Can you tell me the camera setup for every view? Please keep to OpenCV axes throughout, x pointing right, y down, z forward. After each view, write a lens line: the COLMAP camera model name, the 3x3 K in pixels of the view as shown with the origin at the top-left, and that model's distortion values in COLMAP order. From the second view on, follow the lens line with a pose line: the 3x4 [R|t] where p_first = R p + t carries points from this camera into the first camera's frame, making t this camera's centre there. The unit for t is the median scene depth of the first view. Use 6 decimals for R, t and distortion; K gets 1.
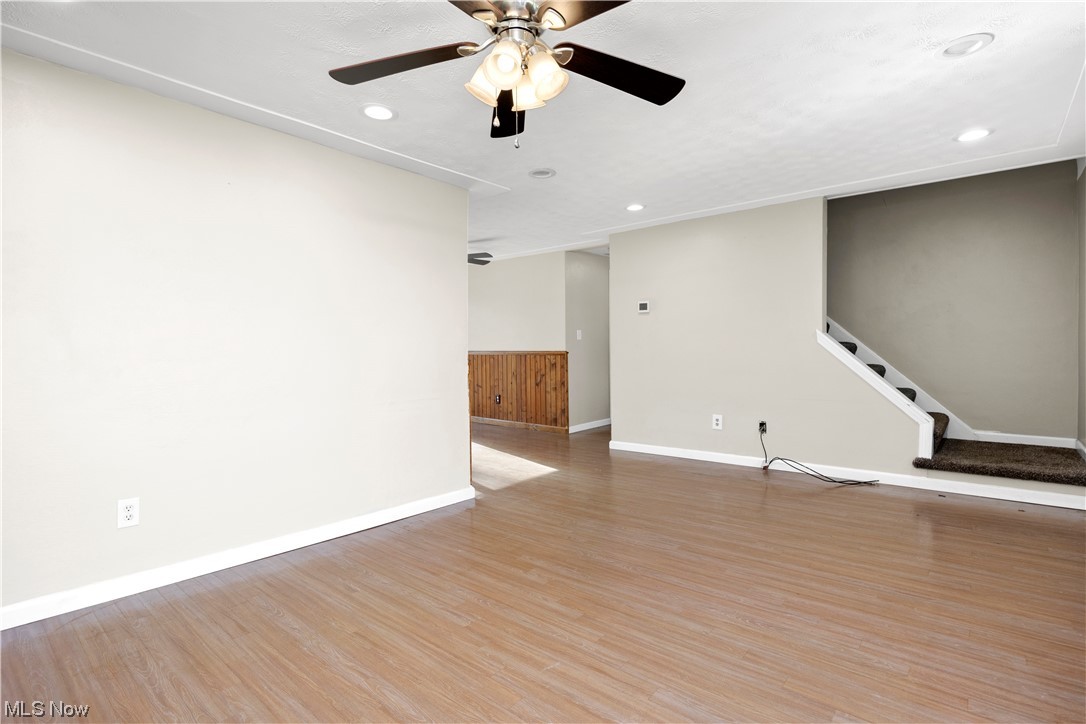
lens RADIAL K [[519.2, 0, 543.4], [0, 519.2, 357.2], [0, 0, 1]] dist [-0.016941, 0.000023]
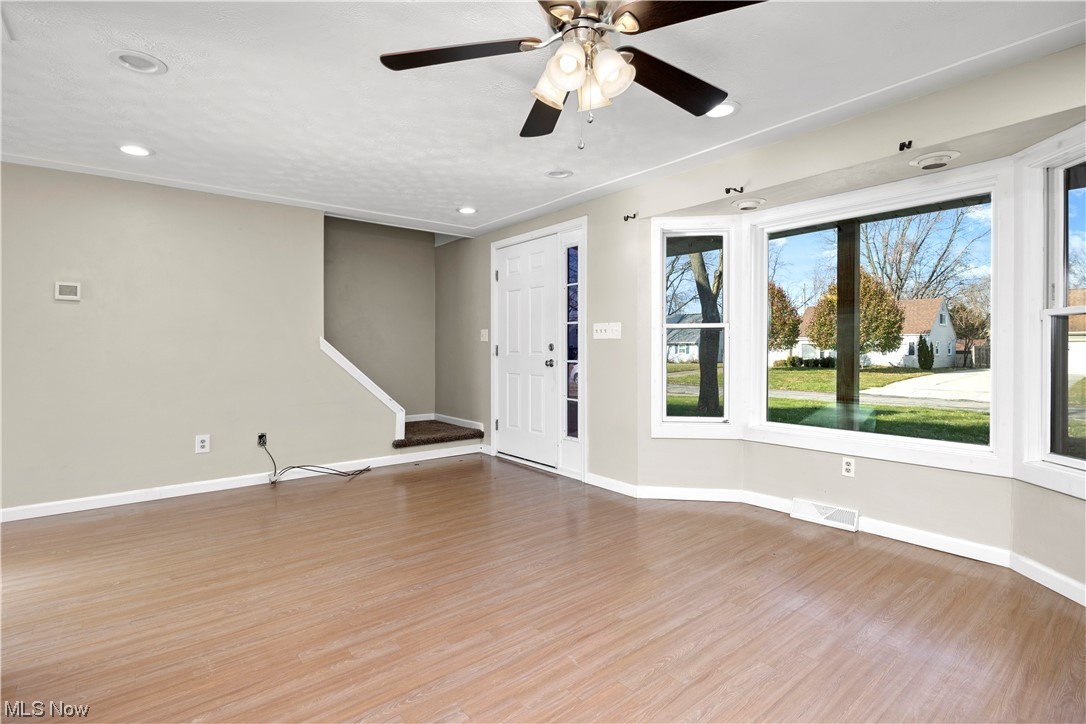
lens RADIAL K [[519.2, 0, 544.7], [0, 519.2, 361.4], [0, 0, 1]] dist [-0.016941, 0.000023]
pose [[0.183375, -0.009630, 0.982996, -0.730898], [0.016661, 0.999839, 0.006687, -0.003783], [-0.982902, 0.015152, 0.183506, 0.626522]]
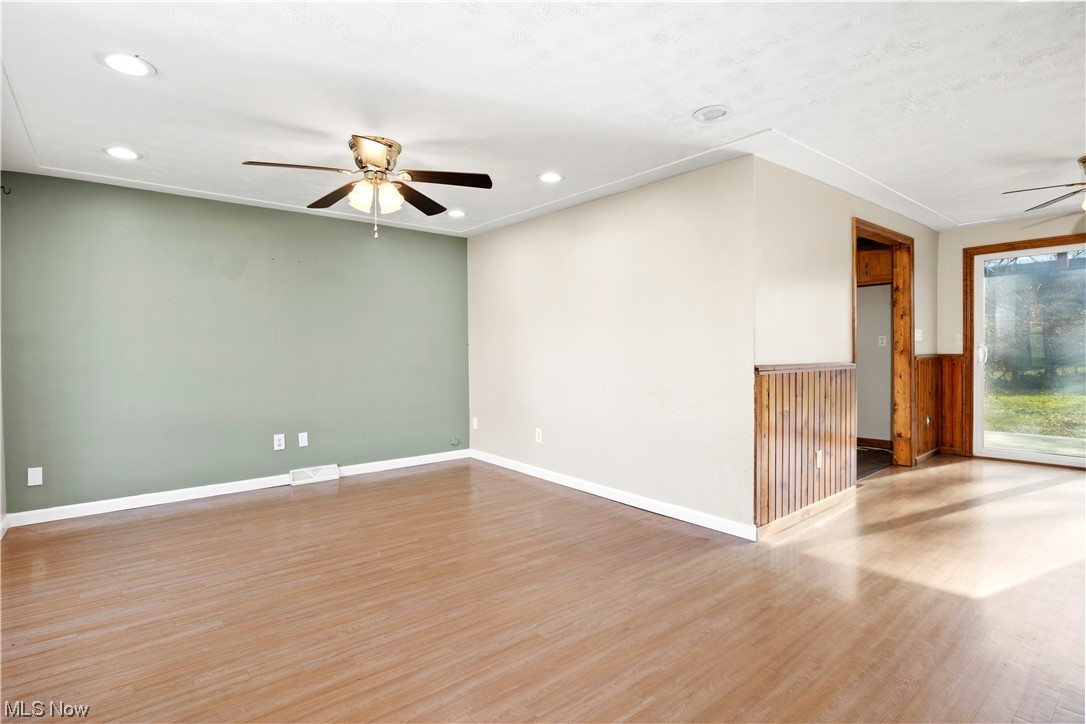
lens RADIAL K [[534.1, 0, 549.0], [0, 534.1, 357.9], [0, 0, 1]] dist [-0.011892, -0.000904]
pose [[-0.161670, 0.025052, -0.986527, 1.138173], [-0.007836, 0.999614, 0.026669, -0.045232], [0.986814, 0.012042, -0.161411, 1.305810]]
